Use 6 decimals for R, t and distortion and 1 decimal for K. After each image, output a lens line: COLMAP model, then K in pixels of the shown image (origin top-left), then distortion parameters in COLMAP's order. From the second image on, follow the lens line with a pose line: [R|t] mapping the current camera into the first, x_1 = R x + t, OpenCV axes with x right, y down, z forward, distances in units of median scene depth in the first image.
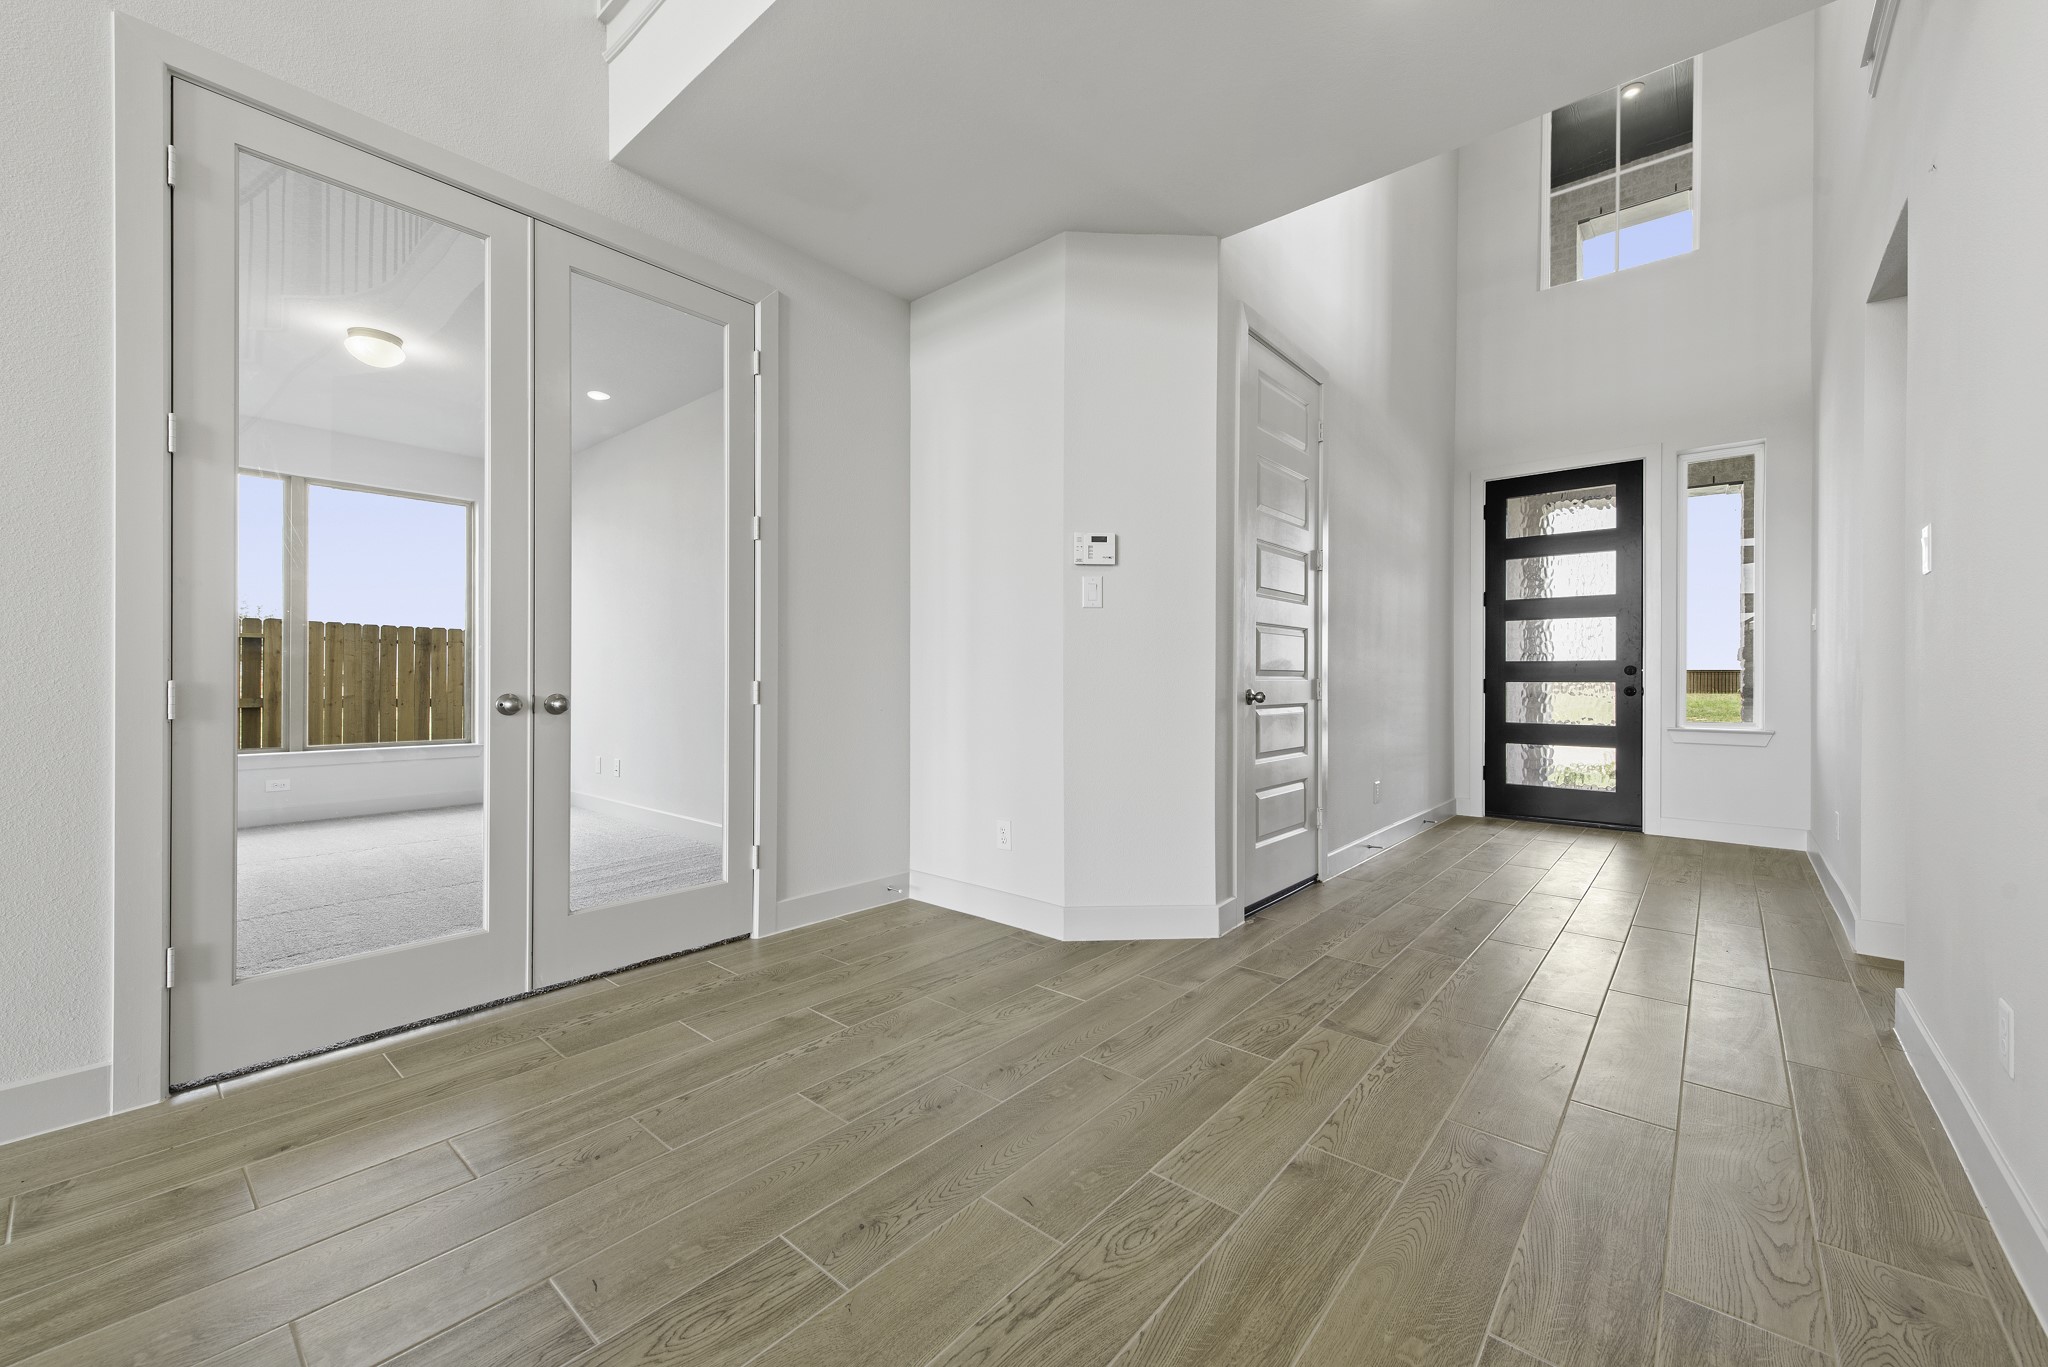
lens RADIAL K [[809.1, 0, 1016.6], [0, 809.1, 681.7], [0, 0, 1]] dist [0.008802, -0.002714]
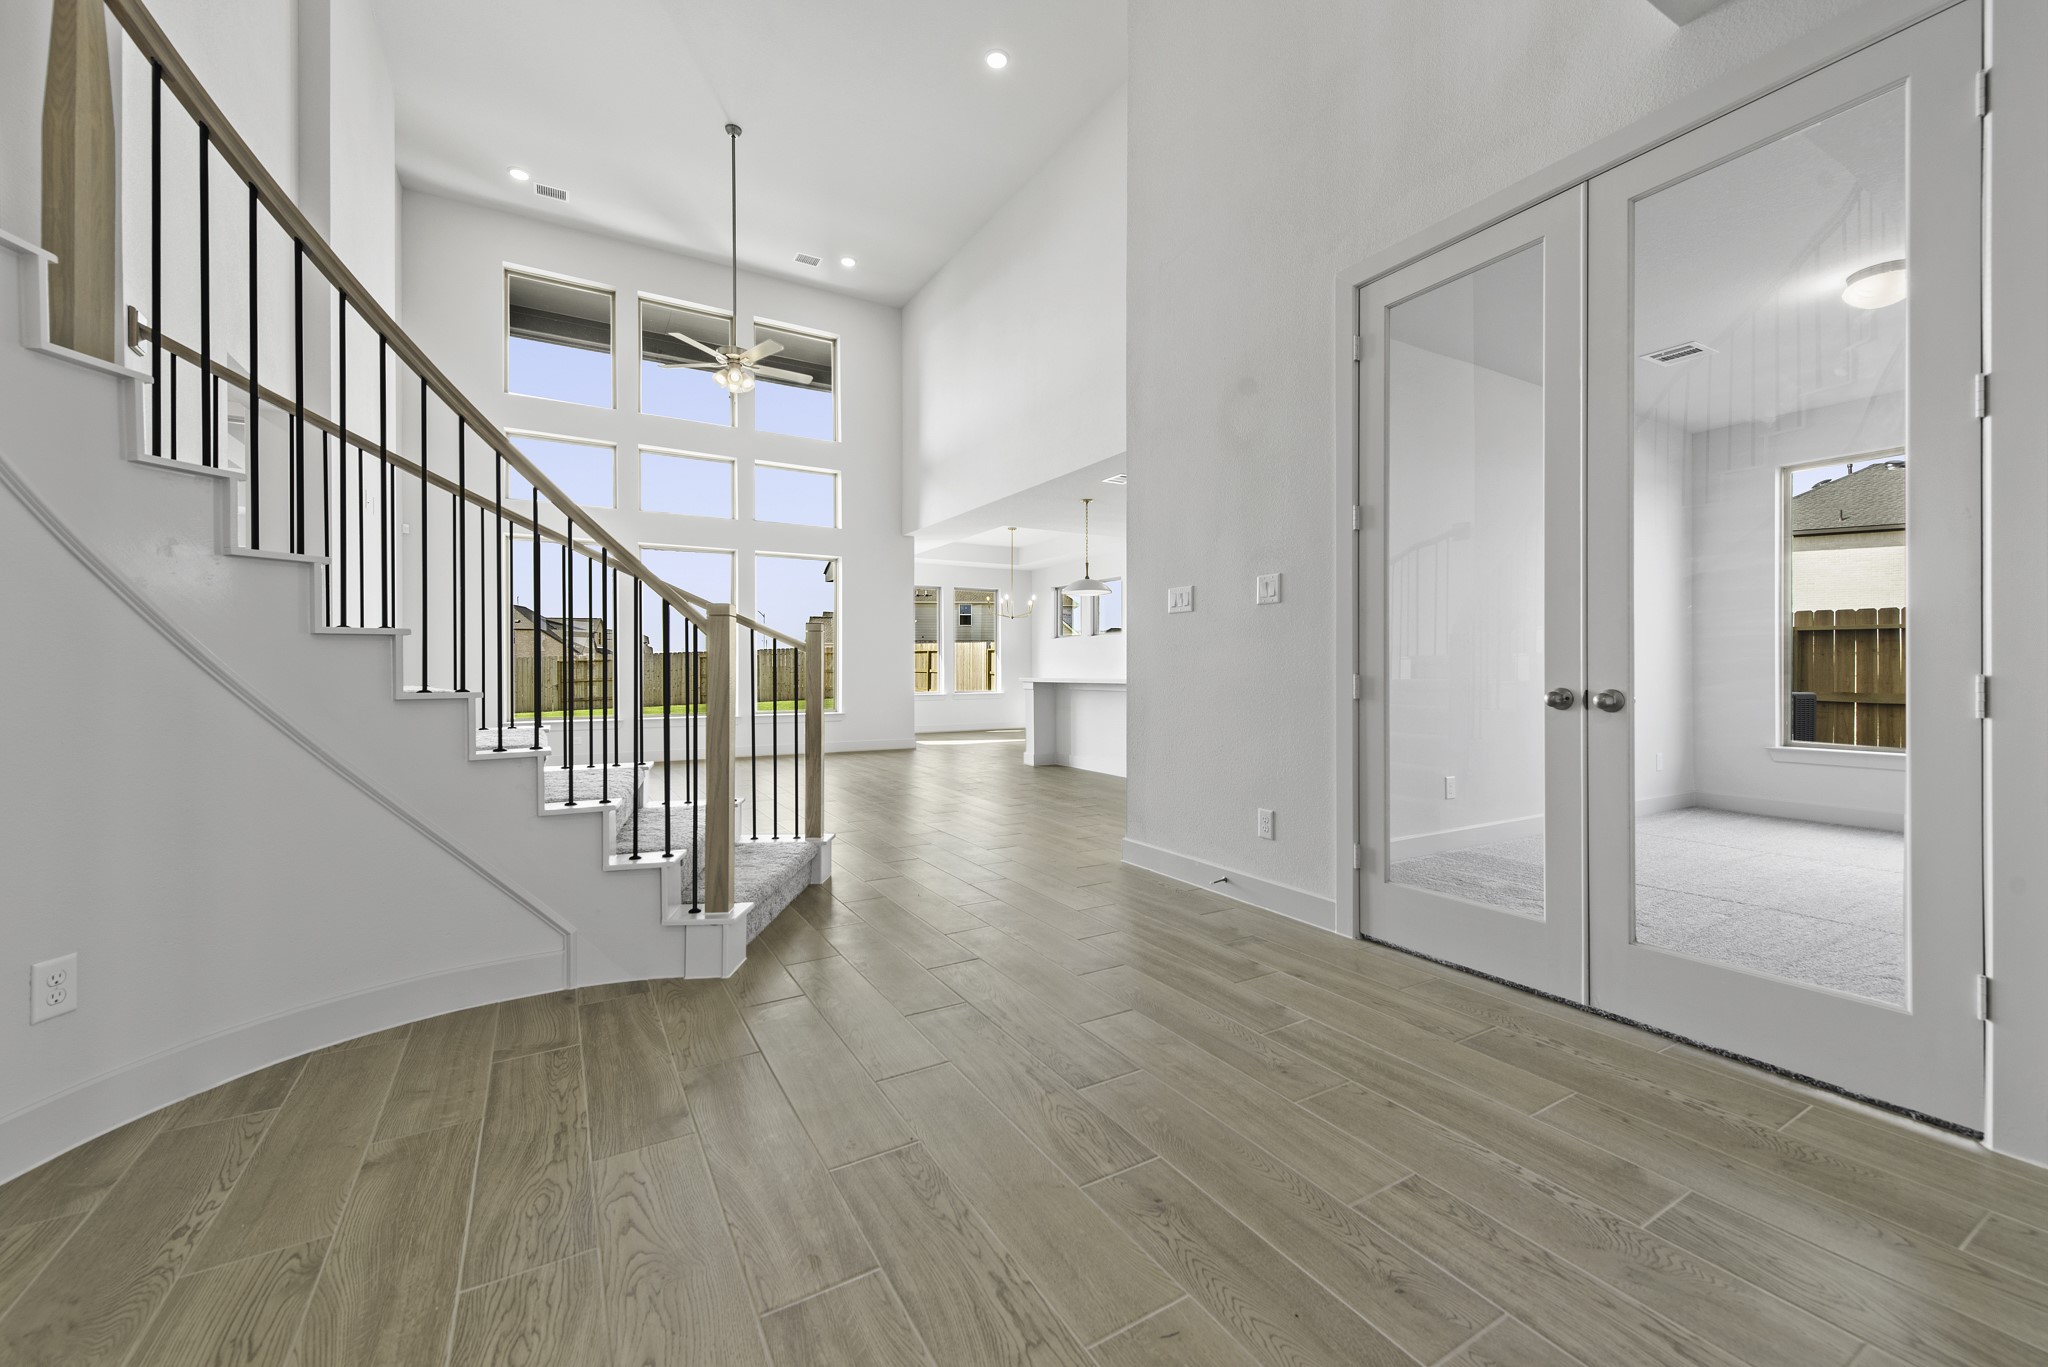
lens RADIAL K [[809.1, 0, 1030.9], [0, 809.1, 669.3], [0, 0, 1]] dist [0.008802, -0.002714]
pose [[-0.314513, -0.003441, -0.949247, 0.634361], [-0.003654, 0.999990, -0.002414, -0.003199], [0.949246, 0.002709, -0.314523, 0.876774]]
